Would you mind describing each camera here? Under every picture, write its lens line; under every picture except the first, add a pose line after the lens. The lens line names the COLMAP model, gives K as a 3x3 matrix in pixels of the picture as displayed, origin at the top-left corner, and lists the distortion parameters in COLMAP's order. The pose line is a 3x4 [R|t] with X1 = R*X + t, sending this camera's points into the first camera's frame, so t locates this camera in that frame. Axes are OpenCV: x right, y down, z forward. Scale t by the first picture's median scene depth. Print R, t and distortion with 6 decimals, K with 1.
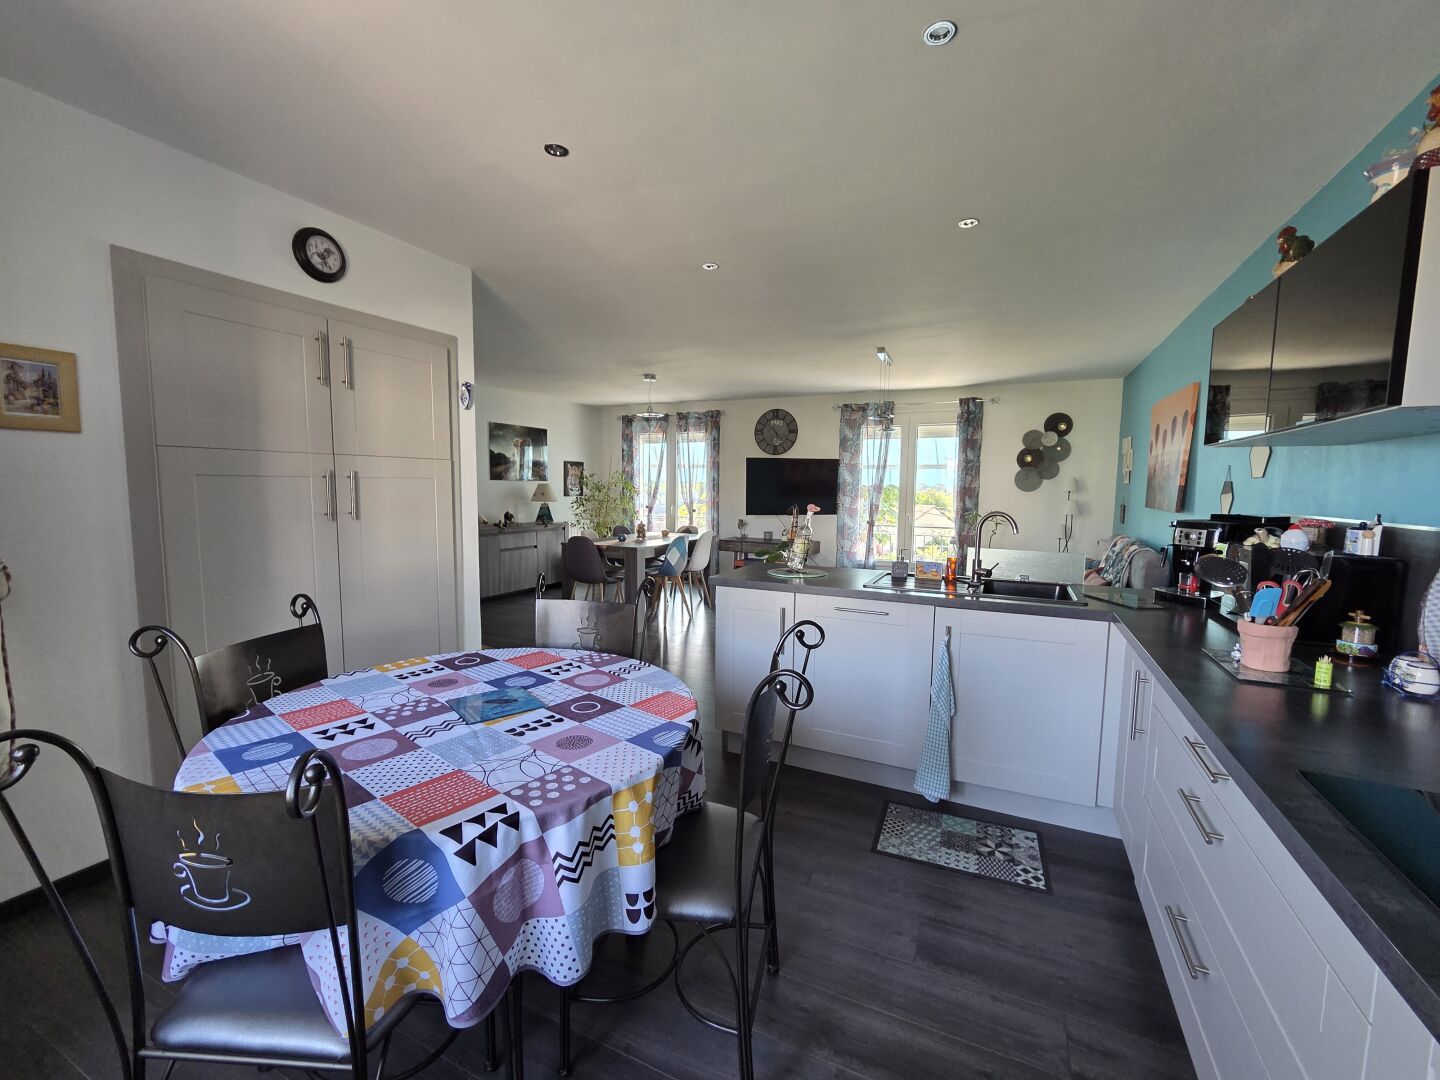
lens RADIAL K [[590.8, 0, 723.5], [0, 590.8, 539.9], [0, 0, 1]] dist [-0.001206, -0.000514]
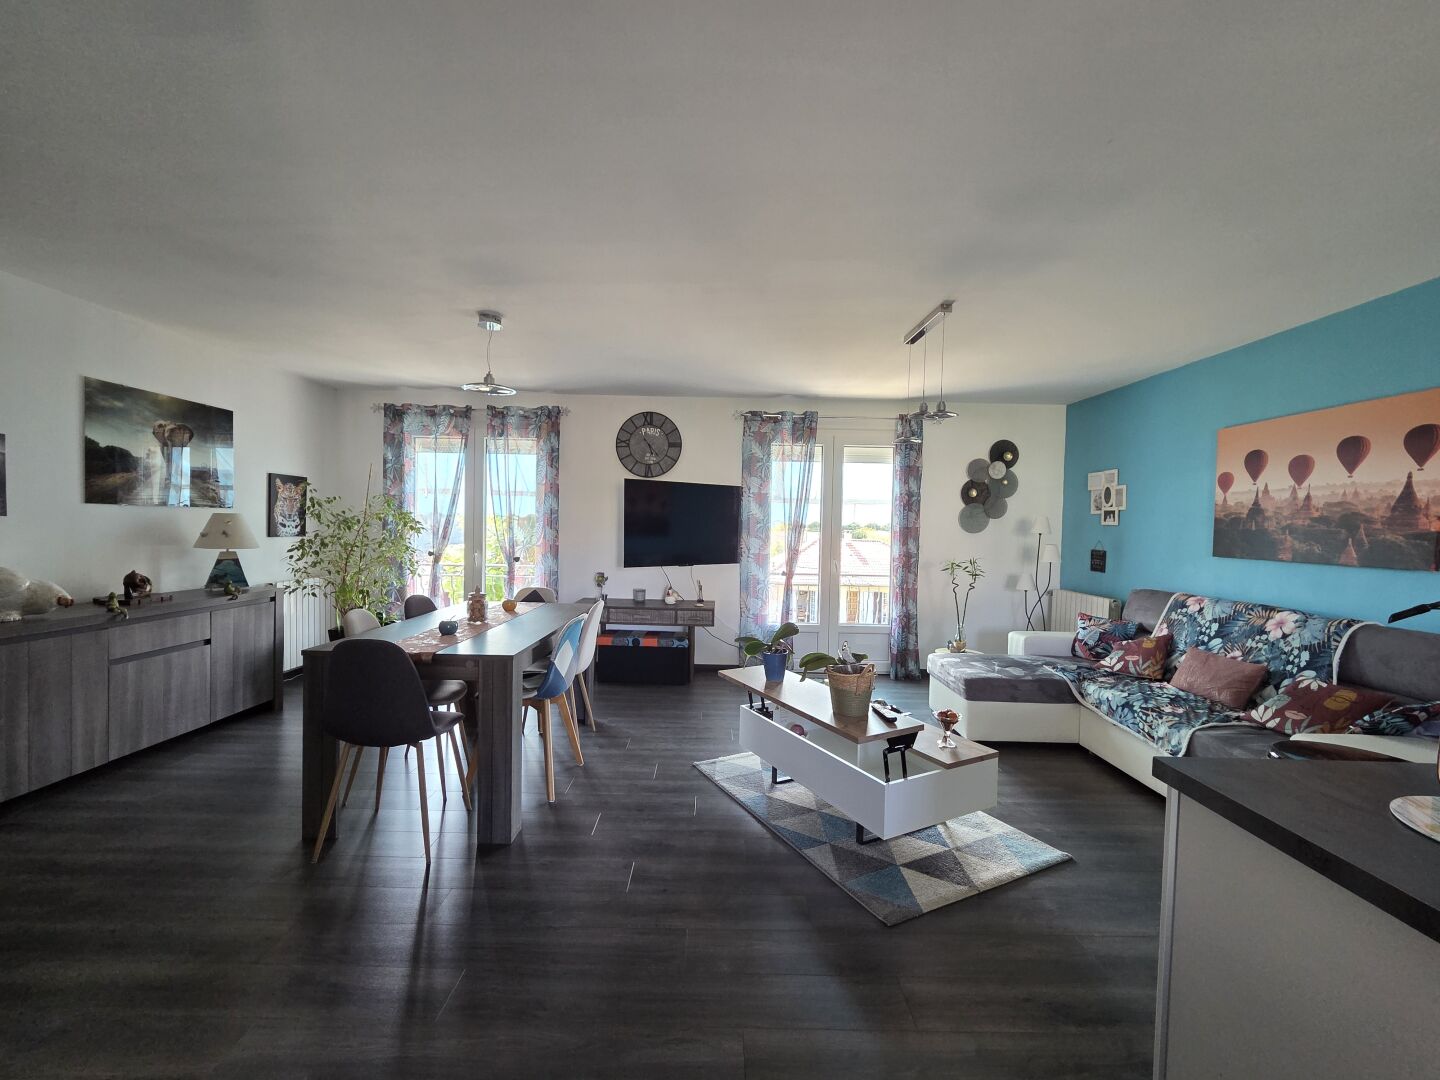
lens RADIAL K [[590.8, 0, 717.6], [0, 590.8, 543.9], [0, 0, 1]] dist [-0.001206, -0.000514]
pose [[0.905341, -0.004877, 0.424657, -0.135597], [0.026968, 0.998576, -0.046026, -0.033553], [-0.423828, 0.053122, 0.904184, 0.356593]]
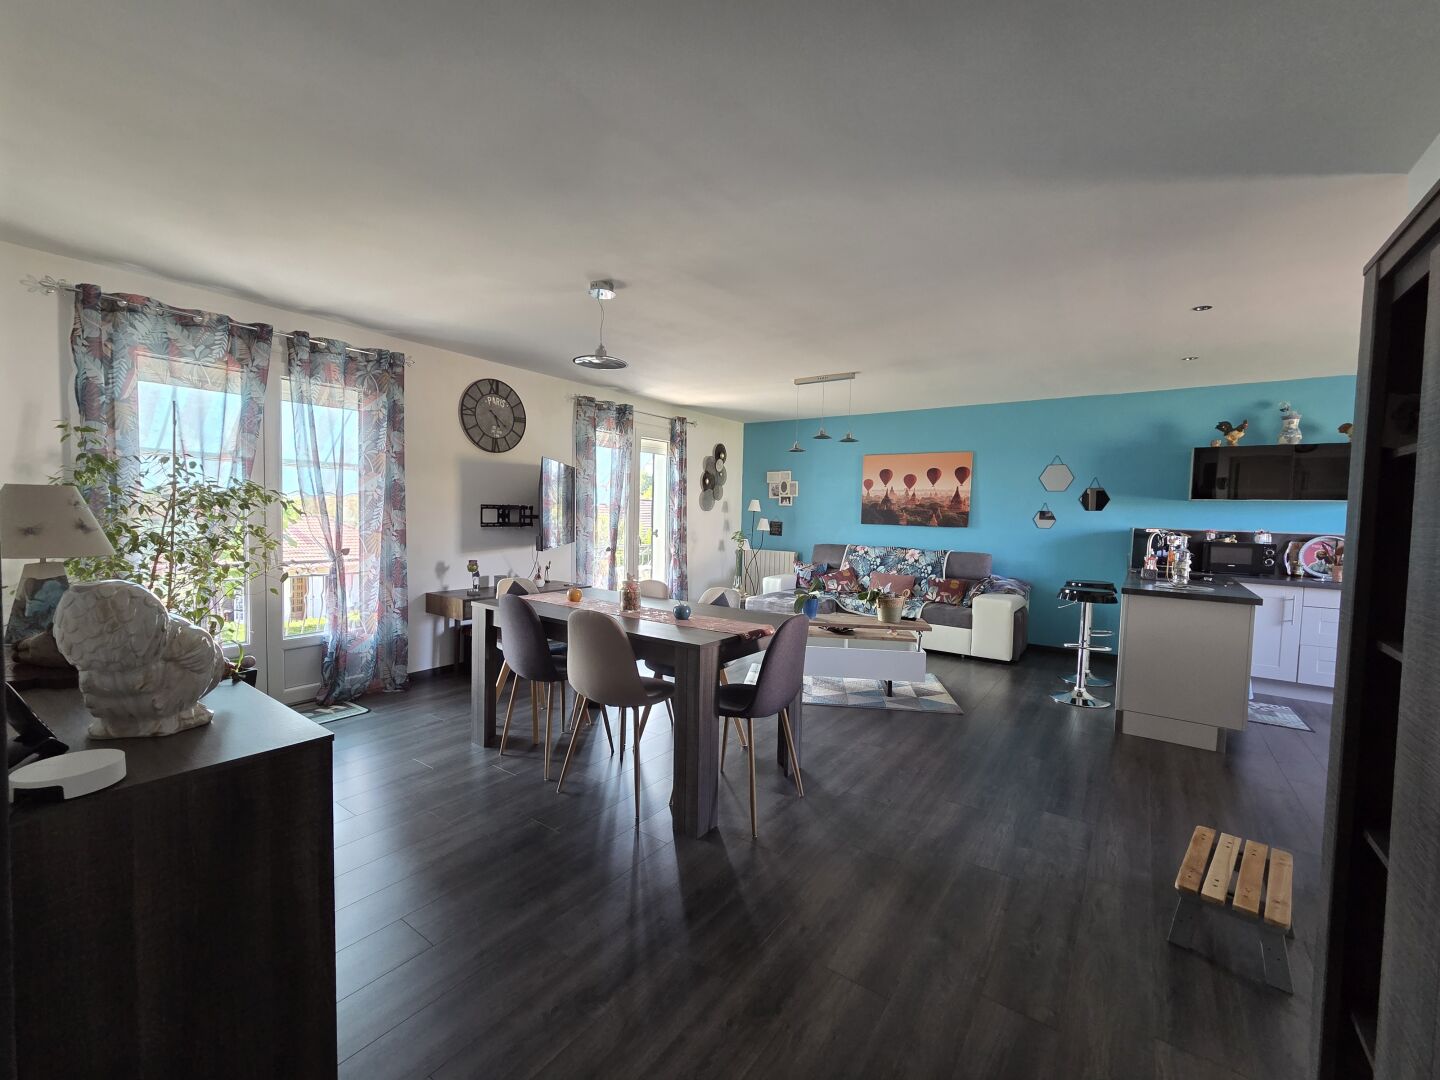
lens RADIAL K [[590.8, 0, 718.6], [0, 590.8, 542.2], [0, 0, 1]] dist [-0.001206, -0.000514]
pose [[0.184768, -0.058057, 0.981066, -0.499995], [0.067641, 0.996638, 0.046239, -0.063888], [-0.980452, 0.057817, 0.188074, 0.674463]]
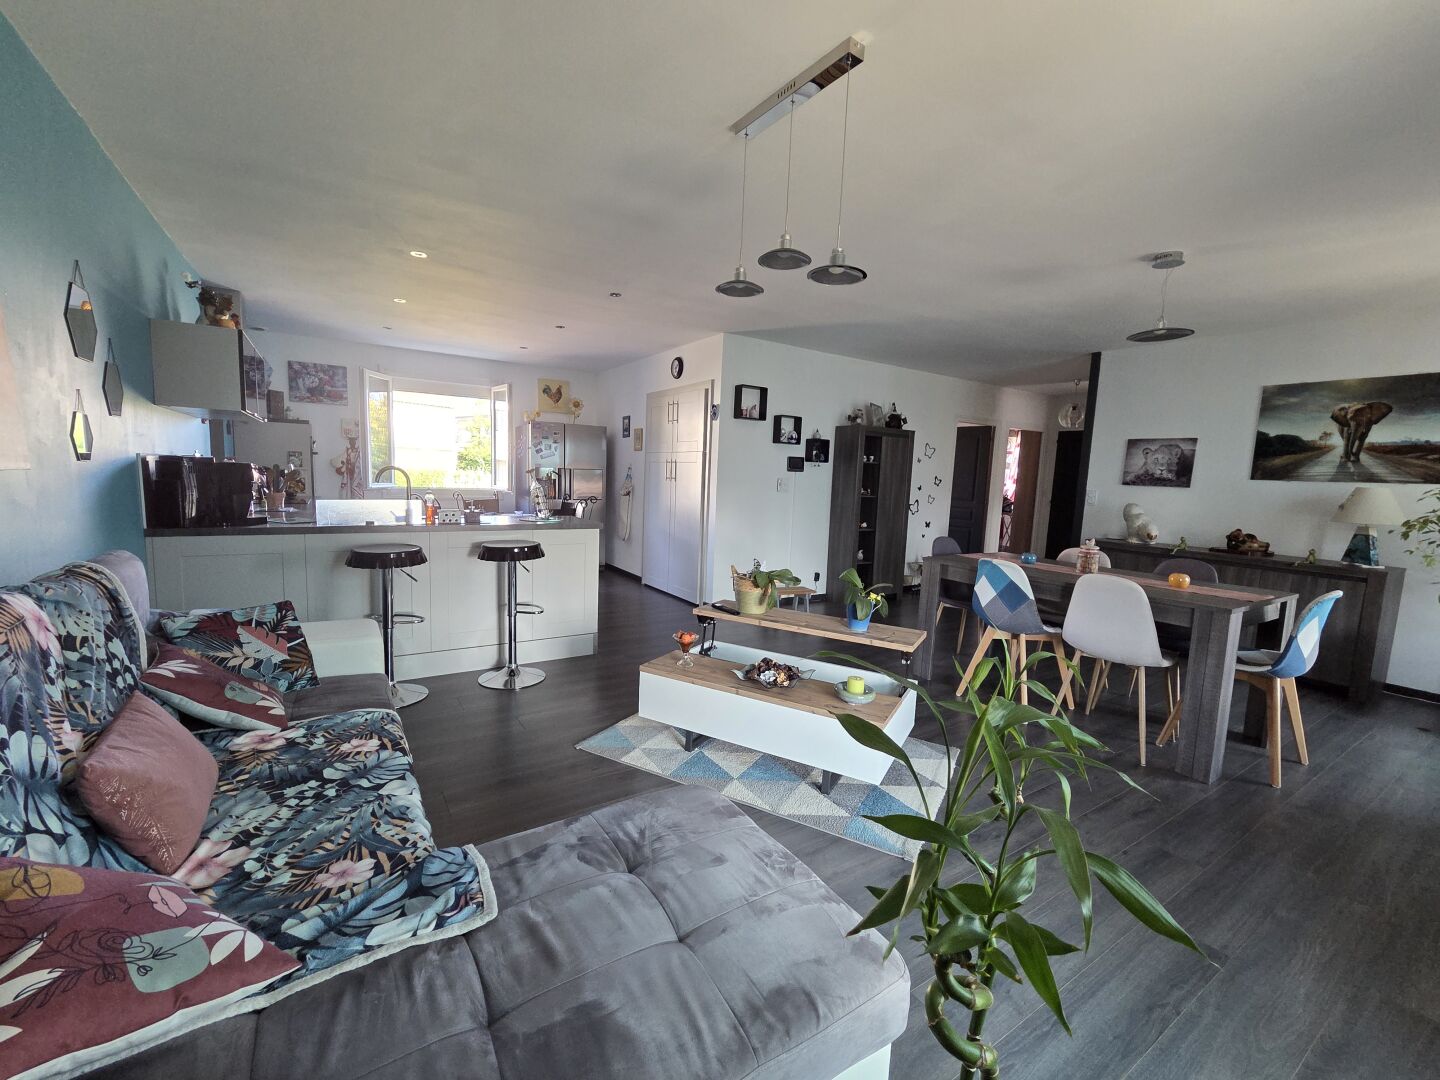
lens RADIAL K [[590.8, 0, 726.7], [0, 590.8, 539.8], [0, 0, 1]] dist [-0.001206, -0.000514]
pose [[-0.523127, 0.062769, -0.849940, 0.409990], [-0.118321, 0.982277, 0.145367, -0.059553], [0.844001, 0.176611, -0.506429, 0.802307]]
